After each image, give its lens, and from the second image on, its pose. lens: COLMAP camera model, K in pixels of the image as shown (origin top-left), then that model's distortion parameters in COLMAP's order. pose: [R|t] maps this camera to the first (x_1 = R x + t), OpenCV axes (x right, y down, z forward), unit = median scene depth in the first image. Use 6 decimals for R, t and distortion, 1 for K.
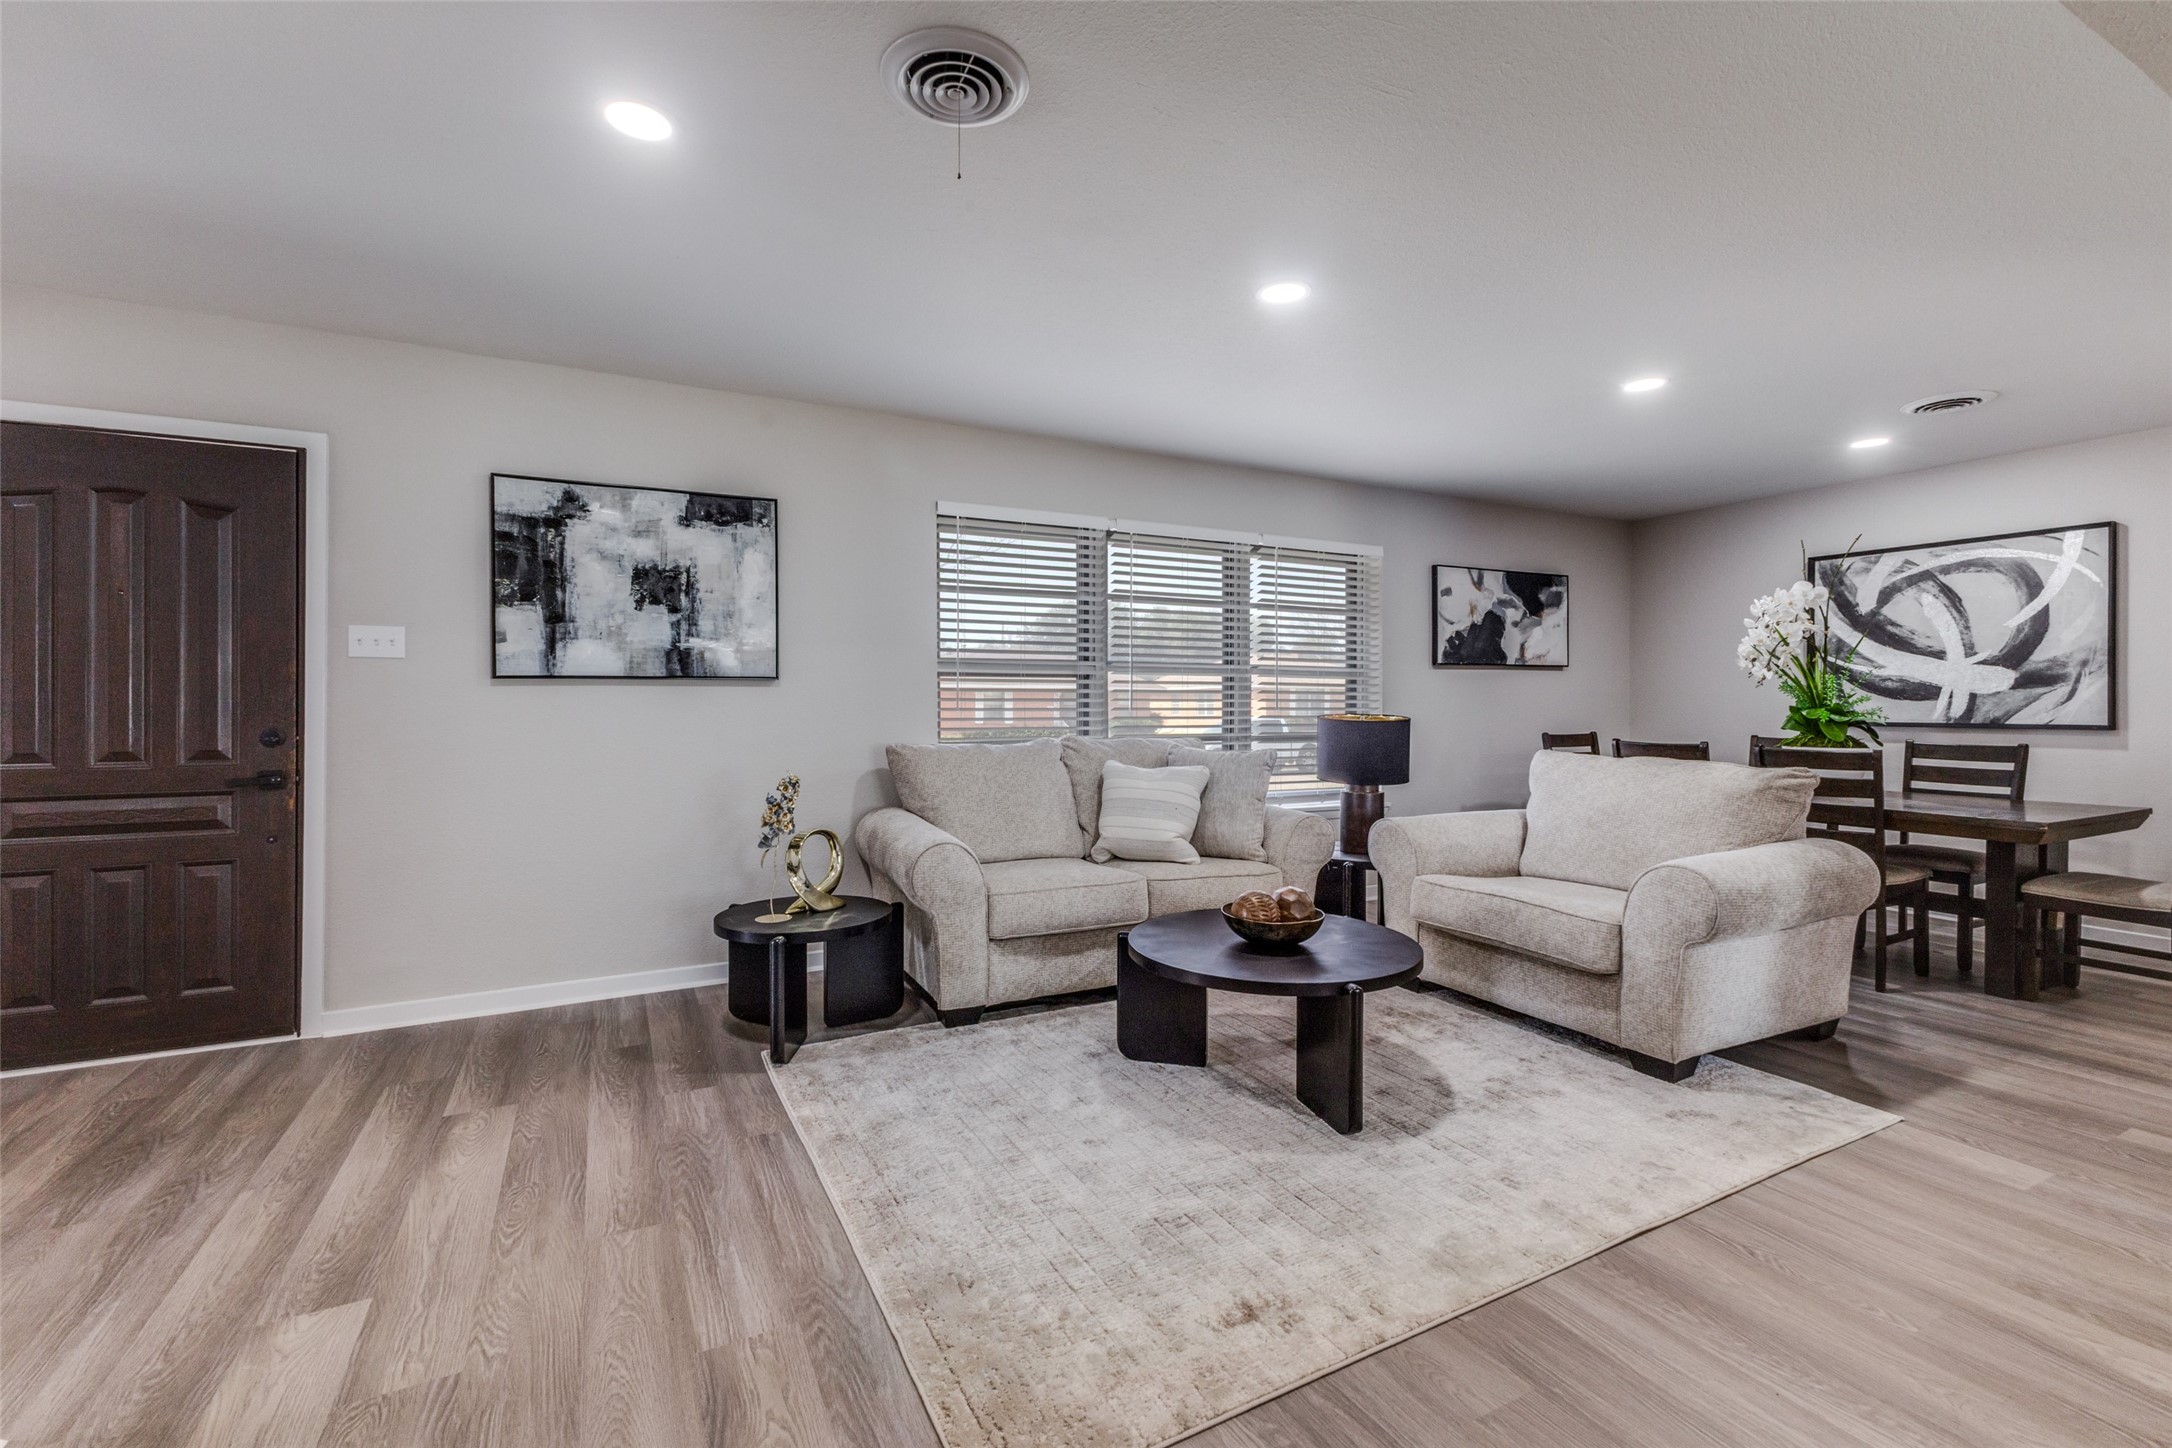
lens RADIAL K [[931.2, 0, 1090.5], [0, 931.2, 711.3], [0, 0, 1]] dist [-0.001080, -0.000101]
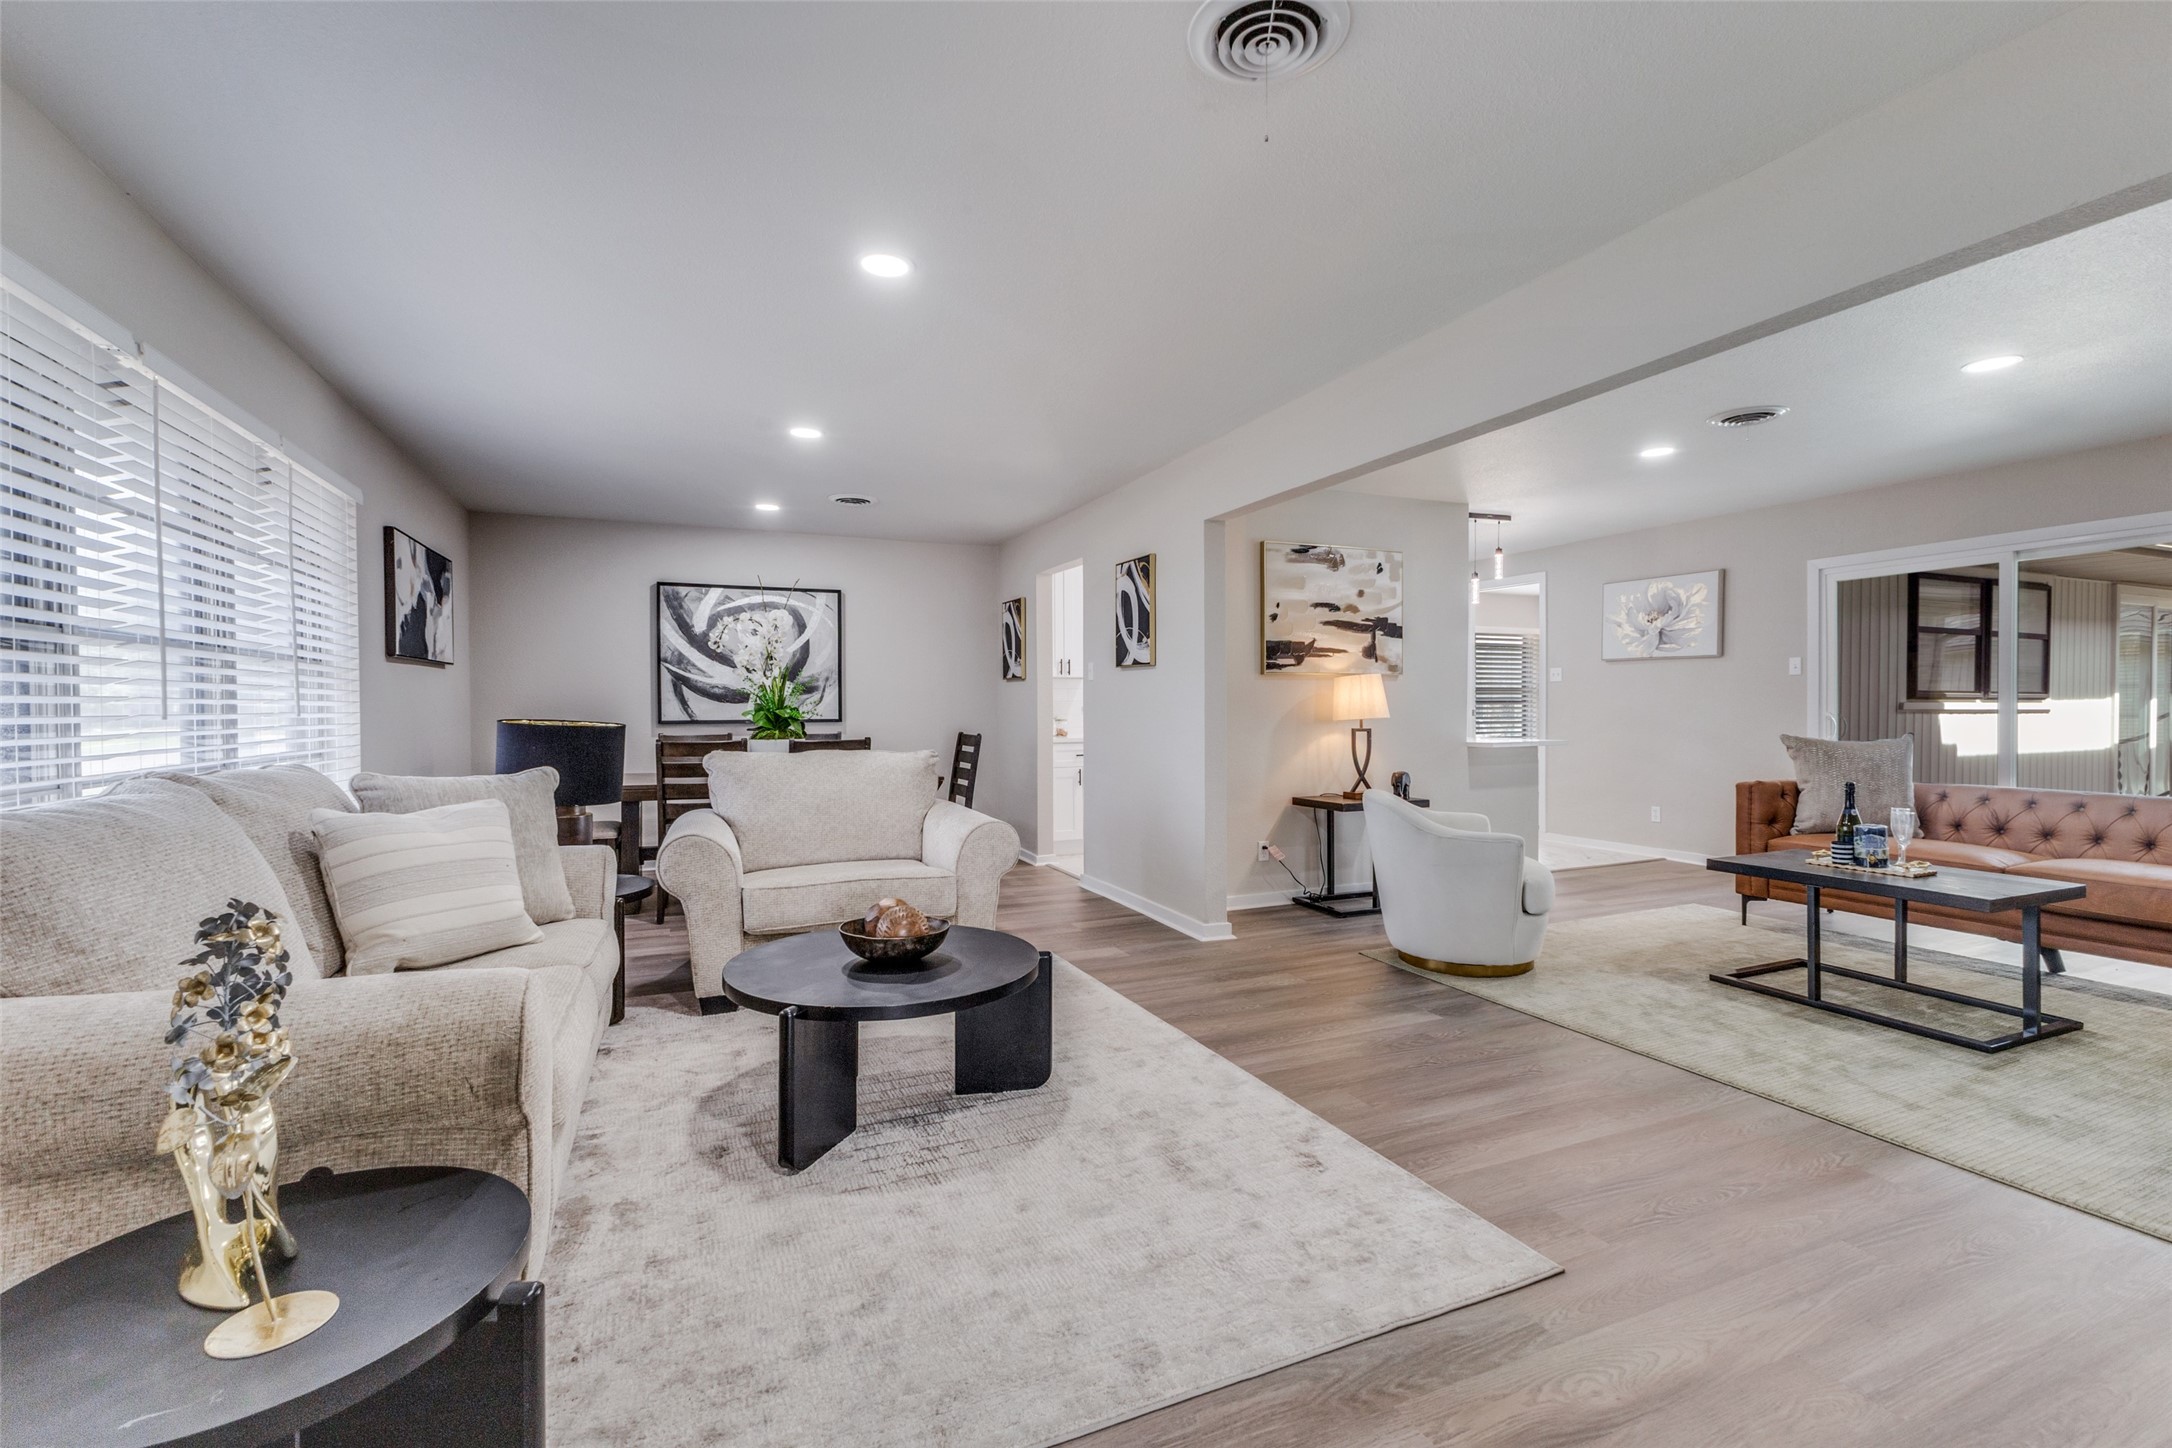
lens RADIAL K [[931.2, 0, 1091.4], [0, 931.2, 719.0], [0, 0, 1]] dist [-0.001080, -0.000101]
pose [[0.067325, -0.015182, 0.997616, -0.445951], [0.009982, 0.999844, 0.014542, -0.003657], [-0.997681, 0.008979, 0.067467, 0.452583]]
